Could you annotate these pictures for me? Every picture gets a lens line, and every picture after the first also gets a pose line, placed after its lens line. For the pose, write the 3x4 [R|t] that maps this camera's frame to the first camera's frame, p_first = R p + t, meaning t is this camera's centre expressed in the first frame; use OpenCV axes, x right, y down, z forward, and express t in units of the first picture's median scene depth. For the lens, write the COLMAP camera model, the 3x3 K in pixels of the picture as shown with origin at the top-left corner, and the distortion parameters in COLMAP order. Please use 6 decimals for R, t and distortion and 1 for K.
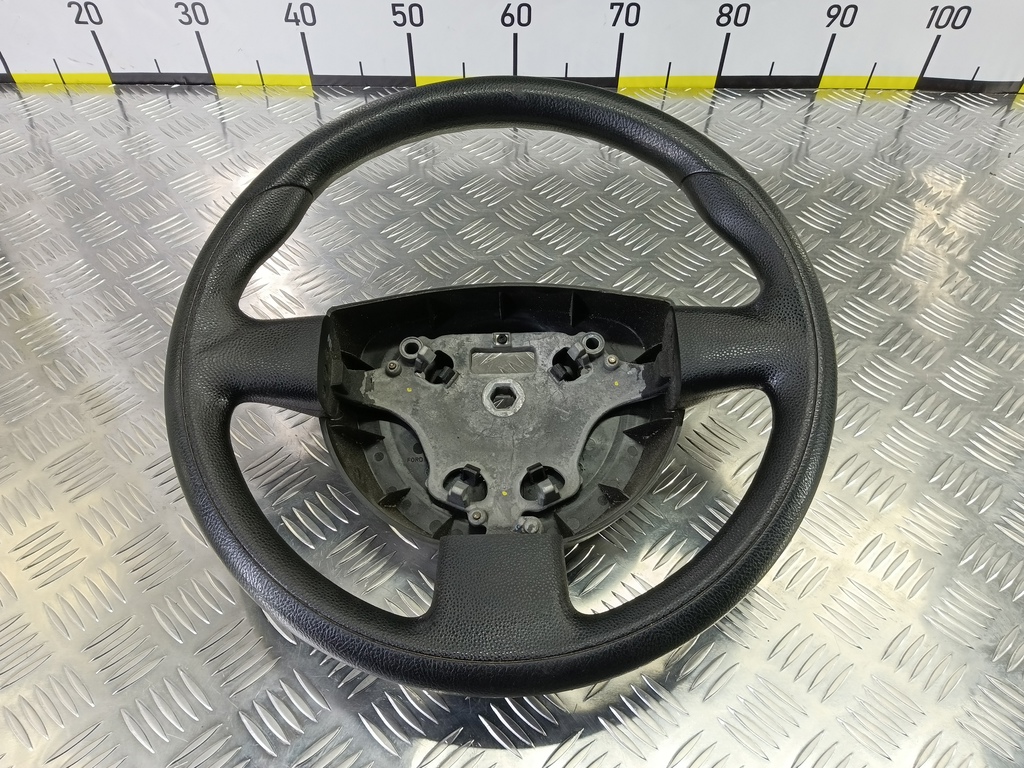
lens RADIAL K [[847.3, 0, 509.7], [0, 847.3, 407.3], [0, 0, 1]] dist [0.008914, -0.052766]
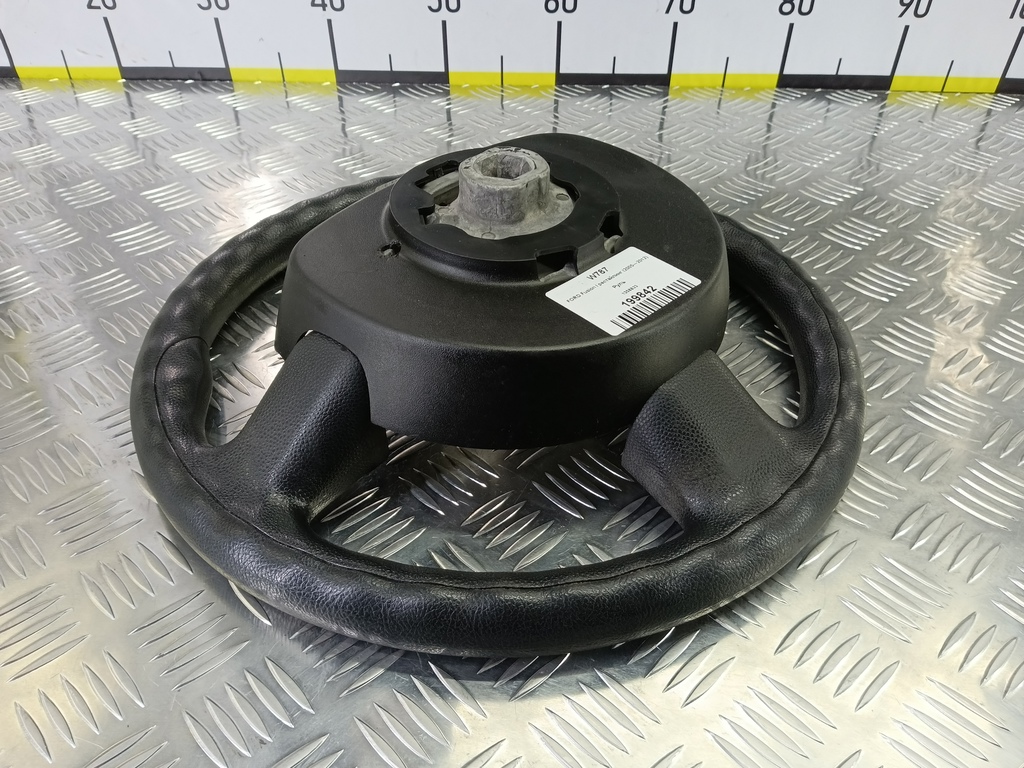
lens RADIAL K [[875.1, 0, 512.0], [0, 875.1, 384.0], [0, 0, 1]] dist [0.007888, -0.062677]
pose [[0.999728, 0.012907, -0.019445, -0.020351], [-0.016287, 0.982579, -0.185128, 0.116798], [0.016717, 0.185395, 0.982522, 0.131696]]
